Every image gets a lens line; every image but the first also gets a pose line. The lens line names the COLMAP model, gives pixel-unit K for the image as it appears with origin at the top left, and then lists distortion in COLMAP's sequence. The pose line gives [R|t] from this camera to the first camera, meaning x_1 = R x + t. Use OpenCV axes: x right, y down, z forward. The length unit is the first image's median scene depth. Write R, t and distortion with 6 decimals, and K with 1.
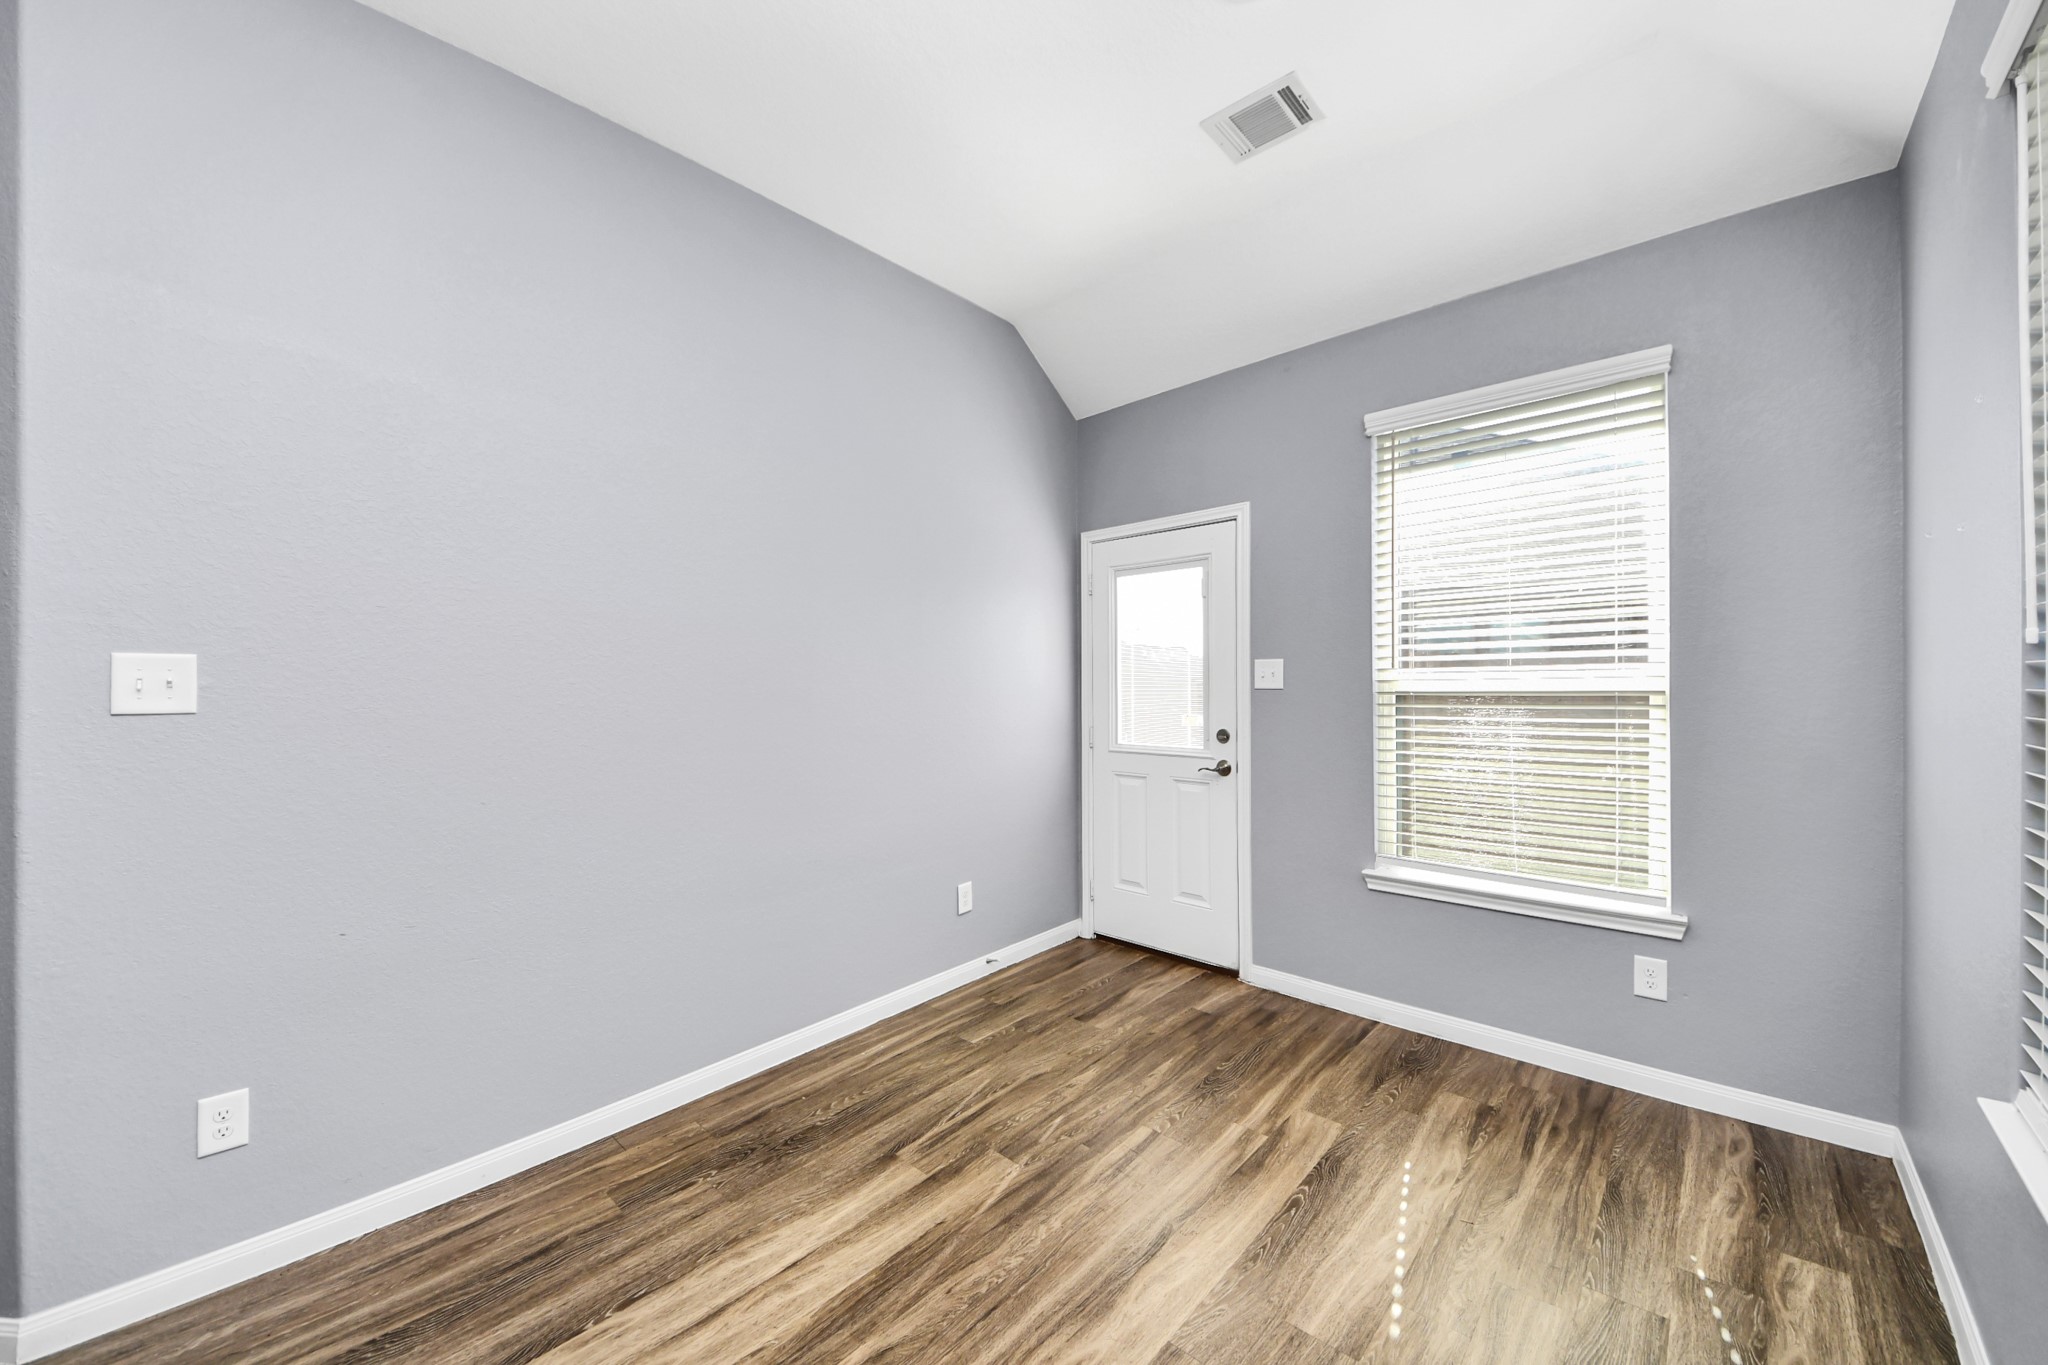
lens RADIAL K [[738.4, 0, 1047.7], [0, 738.4, 675.8], [0, 0, 1]] dist [-0.001110, -0.002835]
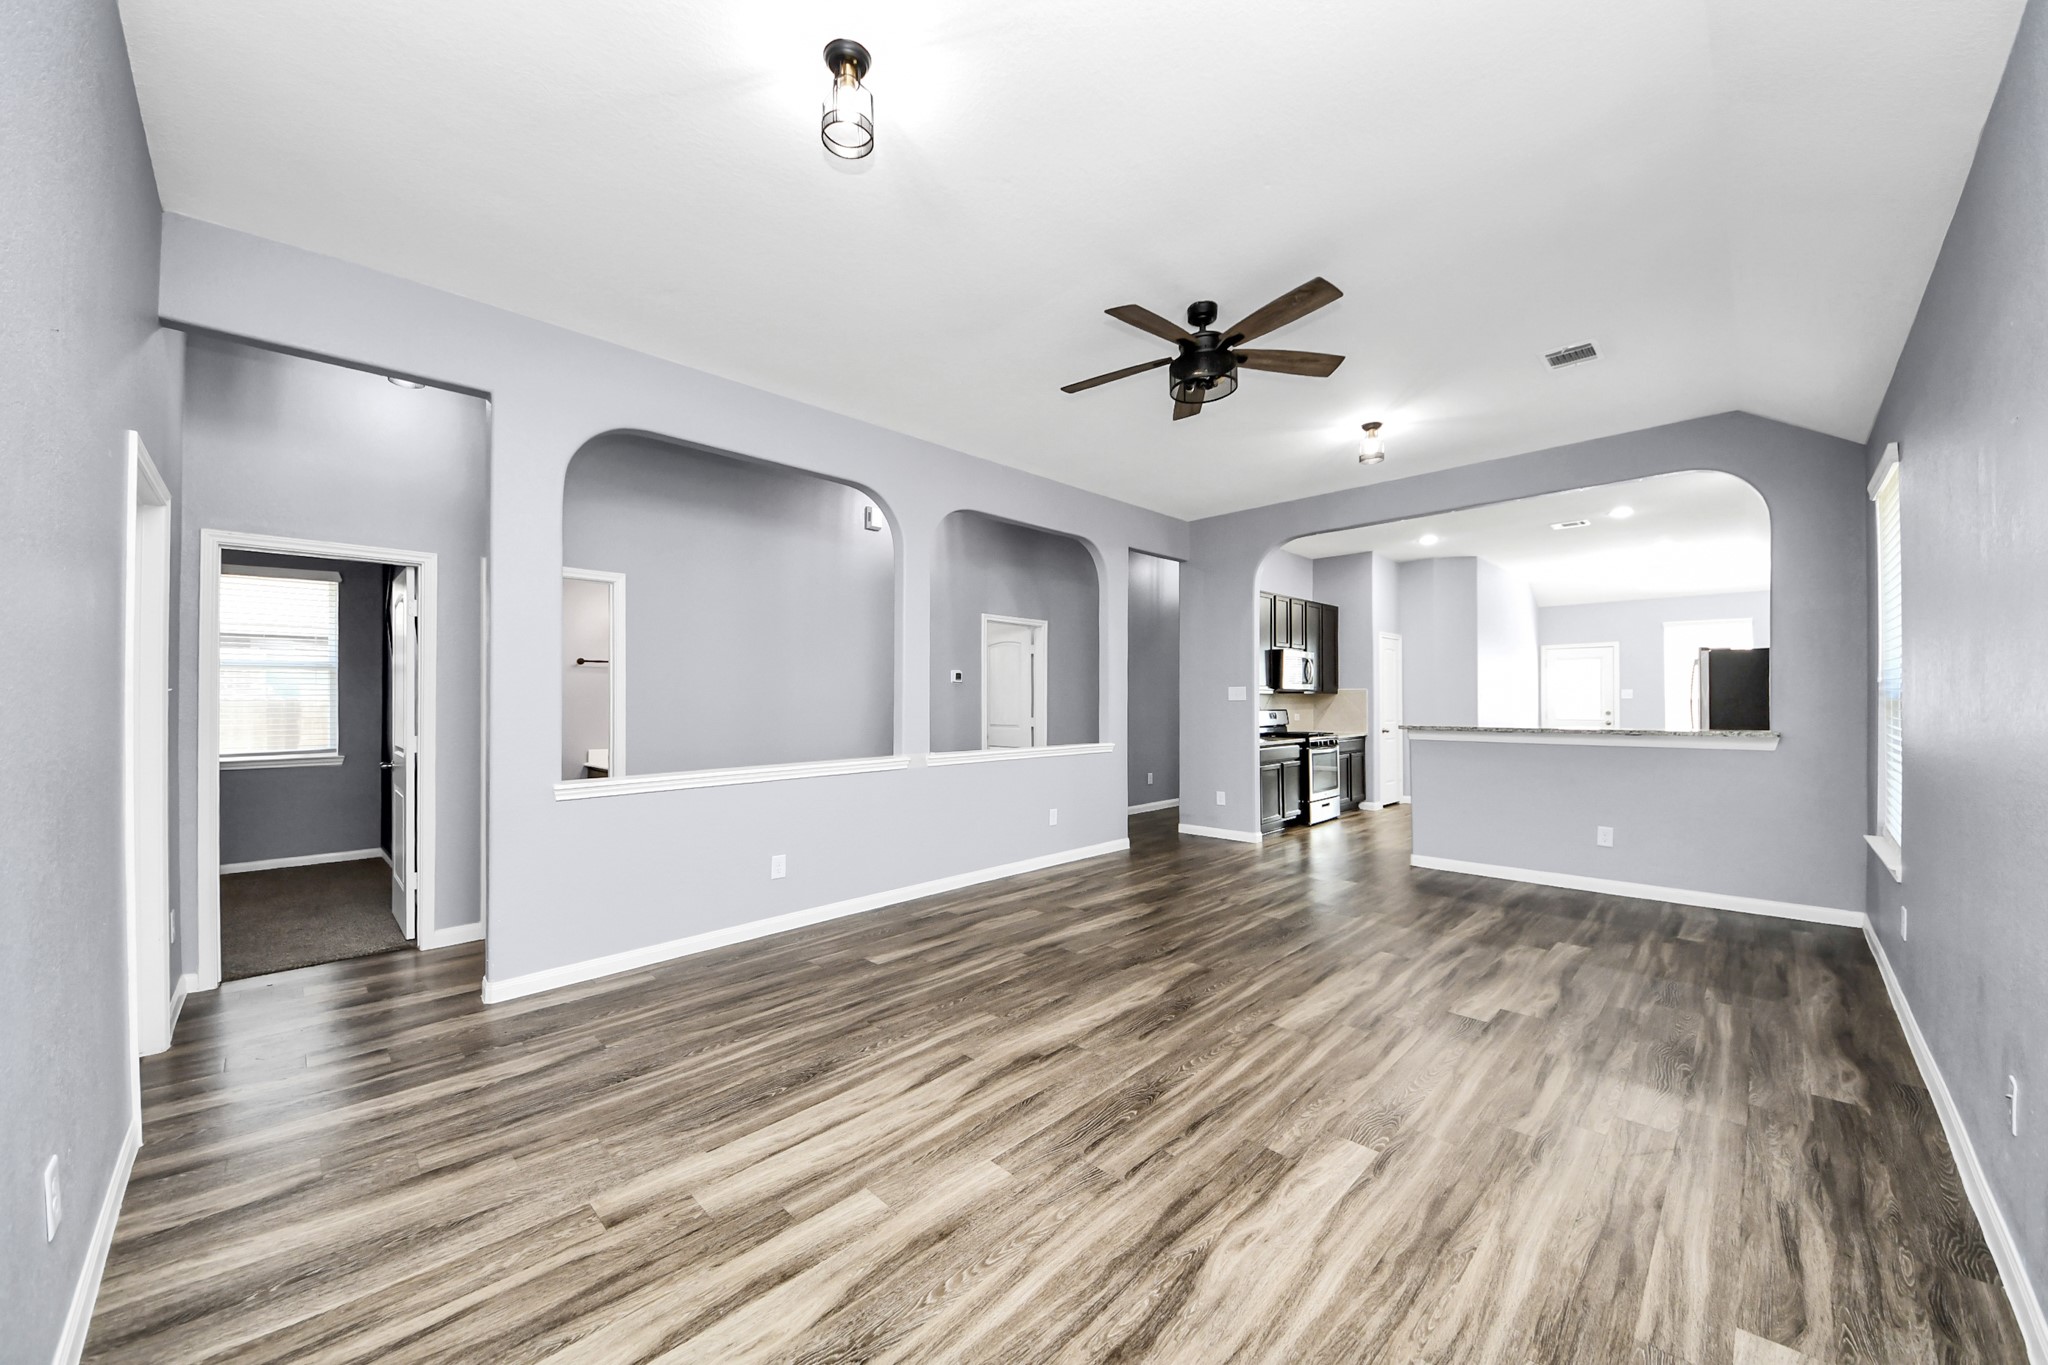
lens RADIAL K [[738.4, 0, 1008.2], [0, 738.4, 688.4], [0, 0, 1]] dist [-0.001110, -0.002835]
pose [[0.997699, 0.001687, -0.067778, -2.164814], [-0.002593, 0.999908, -0.013283, 0.019516], [0.067749, 0.013429, 0.997612, -2.384868]]
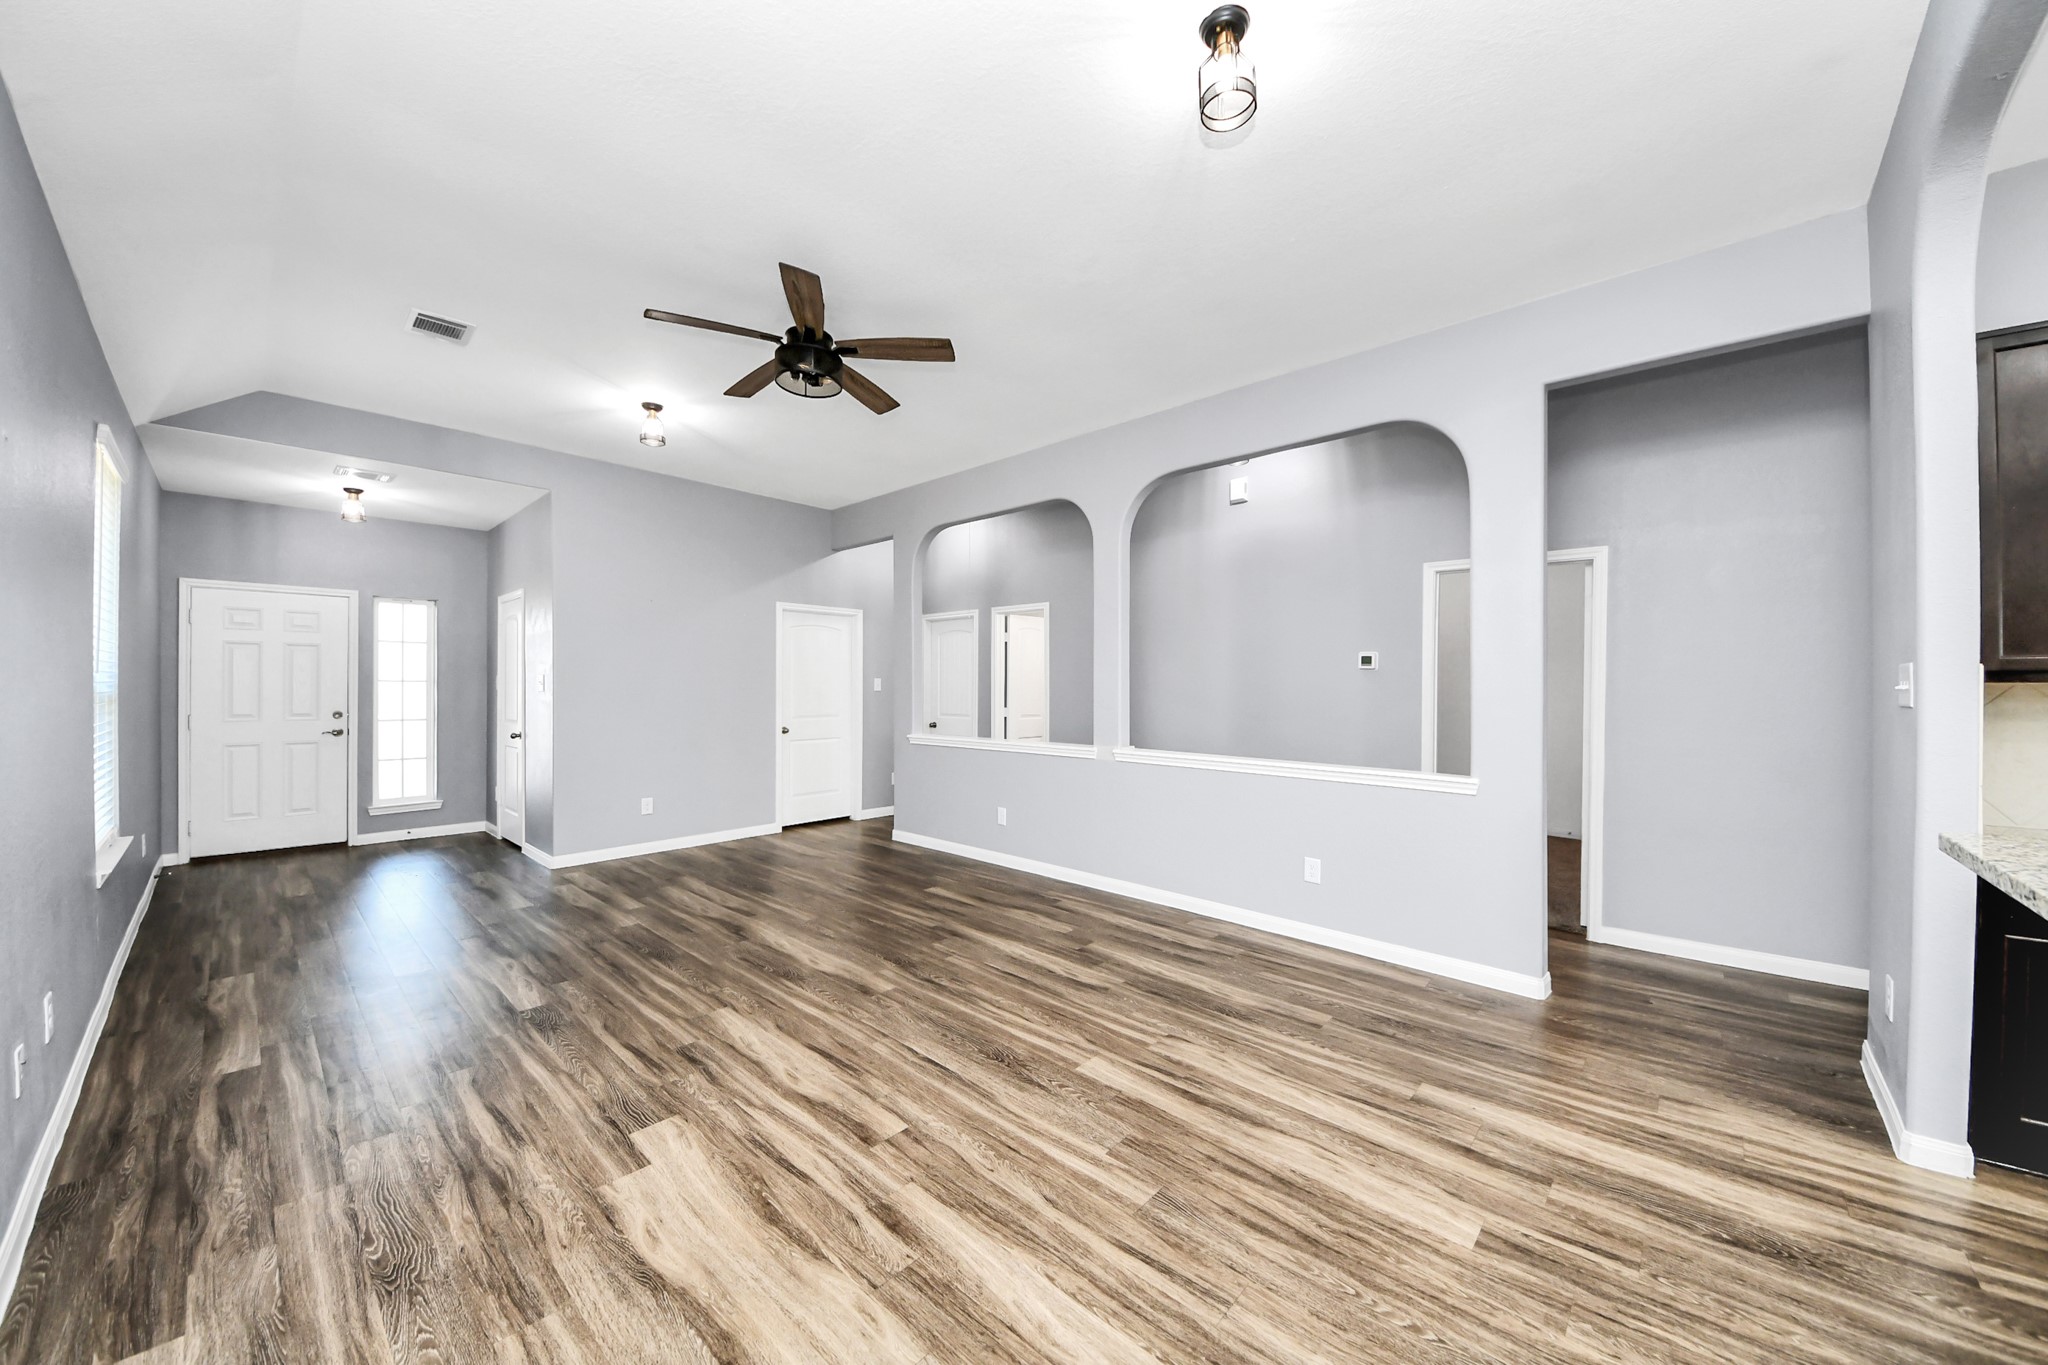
lens RADIAL K [[738.4, 0, 993.8], [0, 738.4, 679.9], [0, 0, 1]] dist [-0.001110, -0.002835]
pose [[-0.032080, 0.005271, -0.999471, -1.017088], [-0.009479, 0.999940, 0.005577, 0.000179], [0.999440, 0.009653, -0.032028, -1.123745]]
